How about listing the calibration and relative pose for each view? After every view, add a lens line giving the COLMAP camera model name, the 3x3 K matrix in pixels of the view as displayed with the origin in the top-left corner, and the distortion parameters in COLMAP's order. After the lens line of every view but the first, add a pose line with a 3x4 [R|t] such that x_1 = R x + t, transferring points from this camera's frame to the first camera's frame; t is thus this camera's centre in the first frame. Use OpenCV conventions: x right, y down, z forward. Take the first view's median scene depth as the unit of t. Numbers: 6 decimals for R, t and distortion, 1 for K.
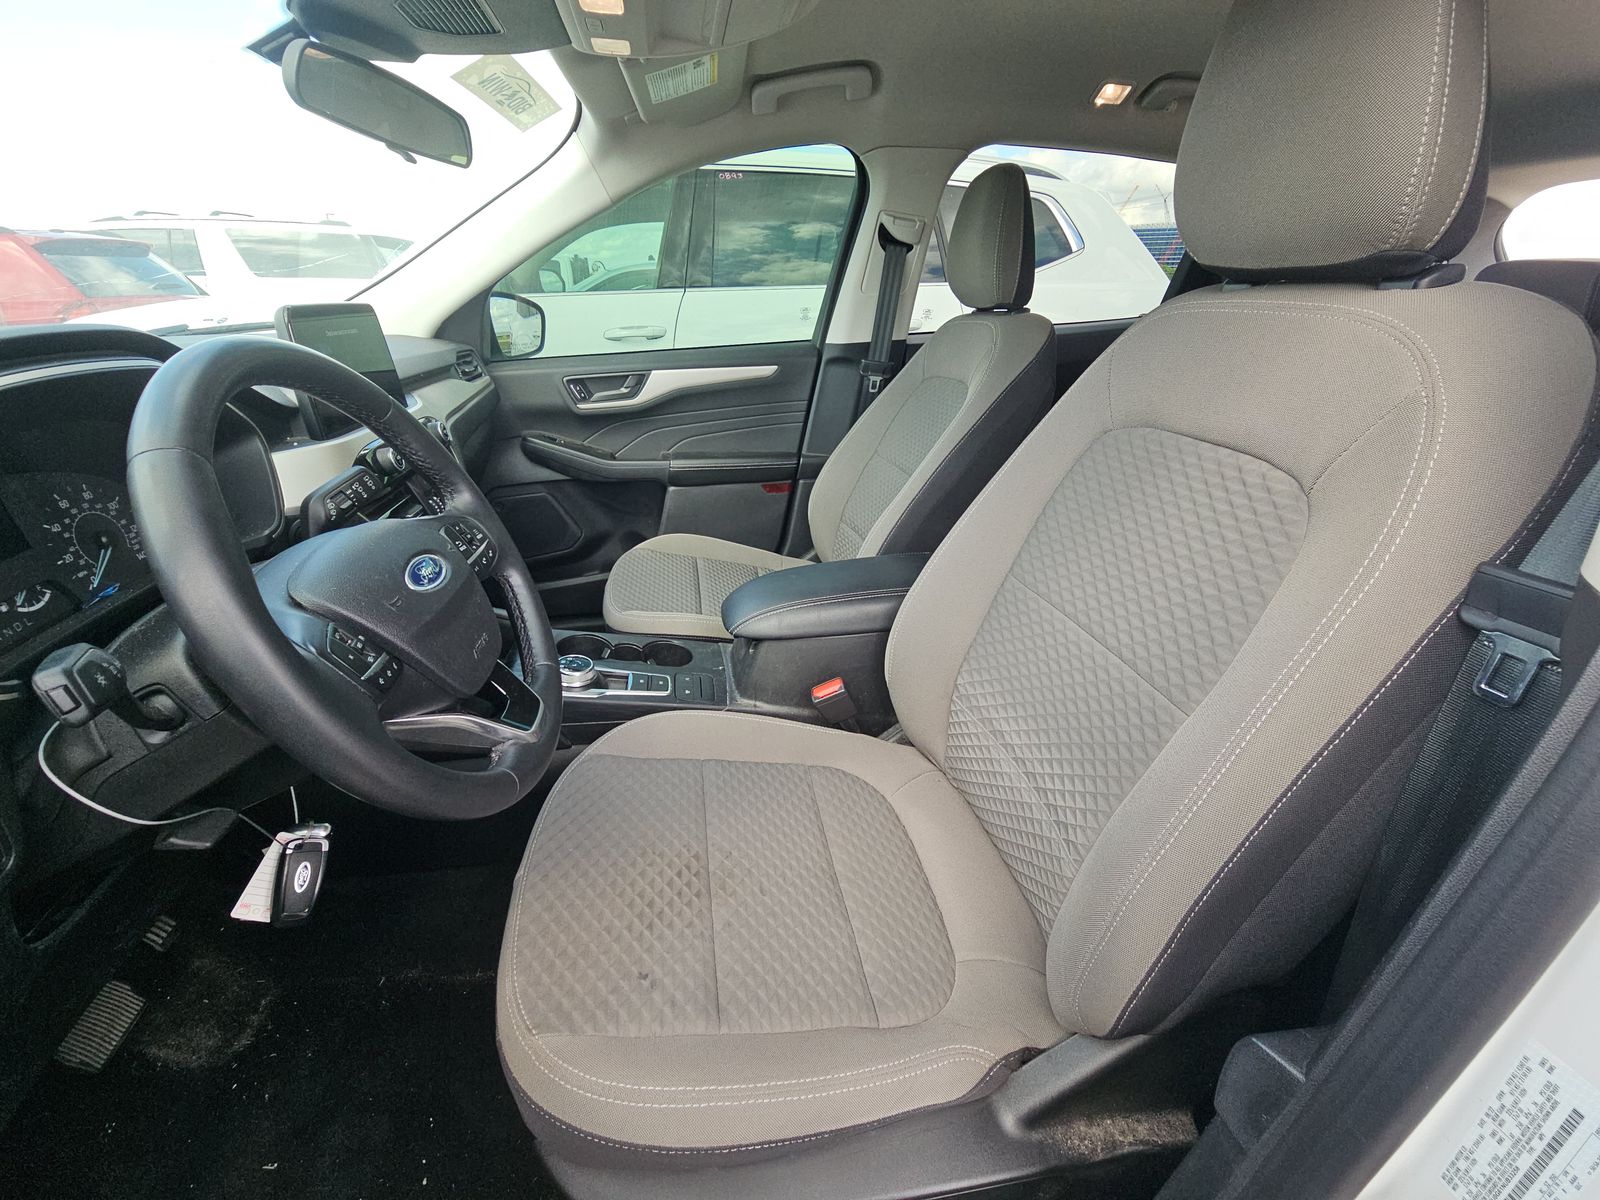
lens RADIAL K [[652.2, 0, 798.3], [0, 652.2, 600.0], [0, 0, 1]] dist [-0.004717, -0.001188]
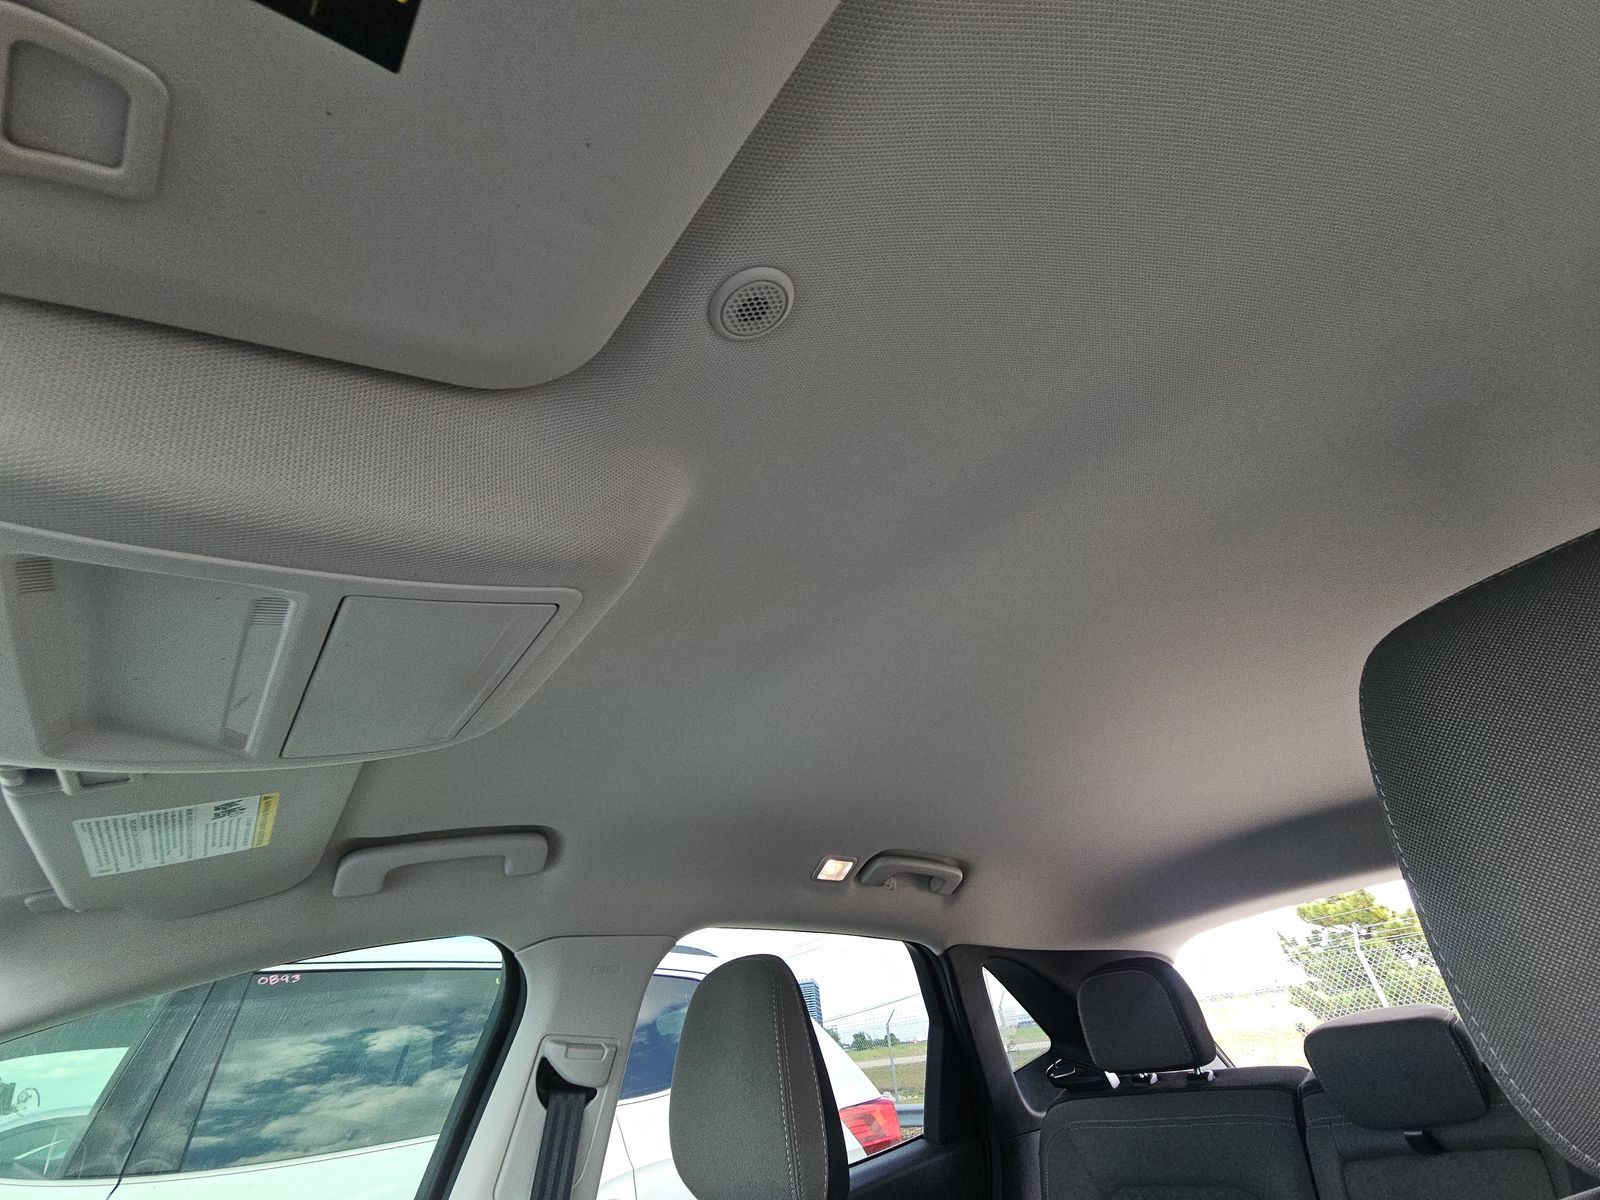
lens RADIAL K [[652.2, 0, 795.7], [0, 652.2, 599.1], [0, 0, 1]] dist [-0.004717, -0.001188]
pose [[0.874039, 0.191596, 0.446483, -0.016321], [0.299397, 0.511347, -0.805534, -0.273221], [-0.382645, 0.837744, 0.389574, 0.369611]]
